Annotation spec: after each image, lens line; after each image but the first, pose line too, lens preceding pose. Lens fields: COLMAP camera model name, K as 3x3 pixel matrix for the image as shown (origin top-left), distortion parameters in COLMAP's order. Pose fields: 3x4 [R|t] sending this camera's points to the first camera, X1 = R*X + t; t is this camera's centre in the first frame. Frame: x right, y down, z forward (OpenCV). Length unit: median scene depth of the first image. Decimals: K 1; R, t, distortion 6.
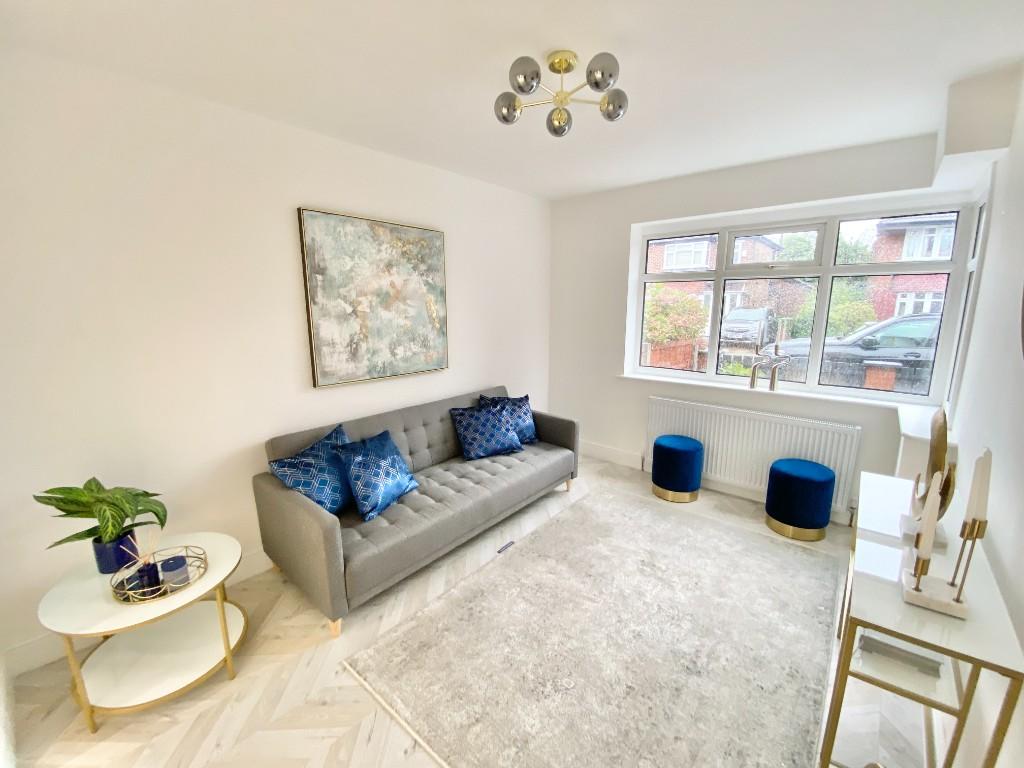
lens RADIAL K [[421.9, 0, 504.7], [0, 421.9, 379.8], [0, 0, 1]] dist [0.012570, -0.011119]
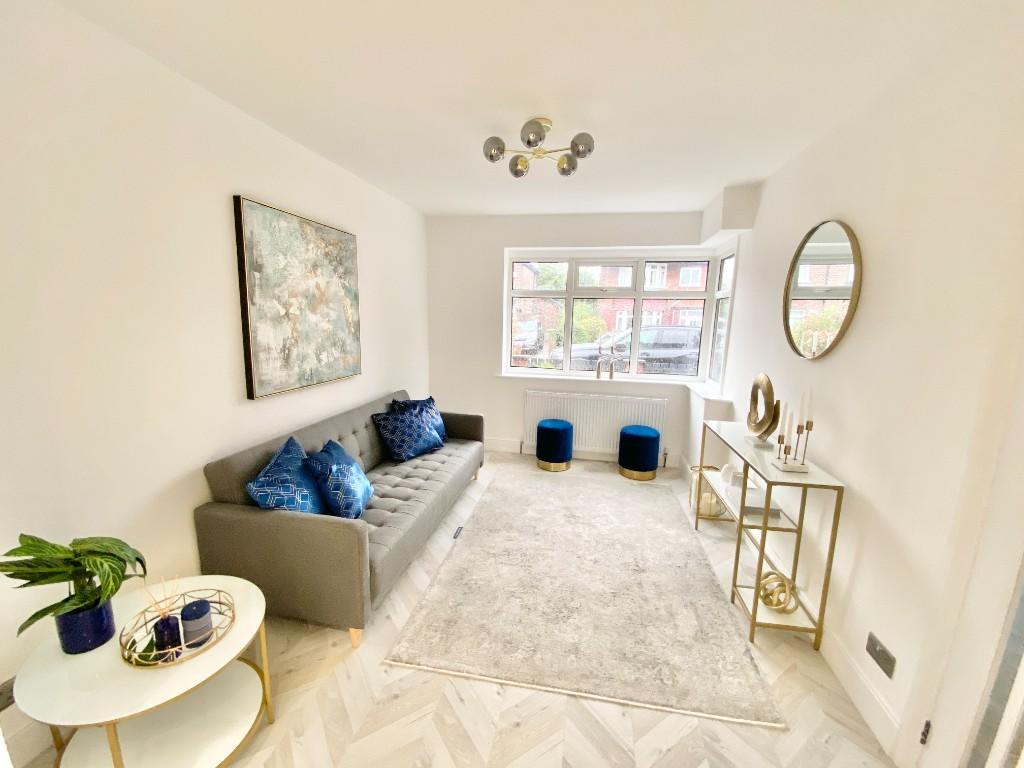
lens RADIAL K [[421.9, 0, 507.3], [0, 421.9, 379.8], [0, 0, 1]] dist [0.012570, -0.011119]
pose [[0.865193, -0.052188, 0.498716, -0.396428], [0.062990, 0.998002, -0.004841, 0.015238], [-0.497467, 0.035603, 0.866752, -0.025623]]
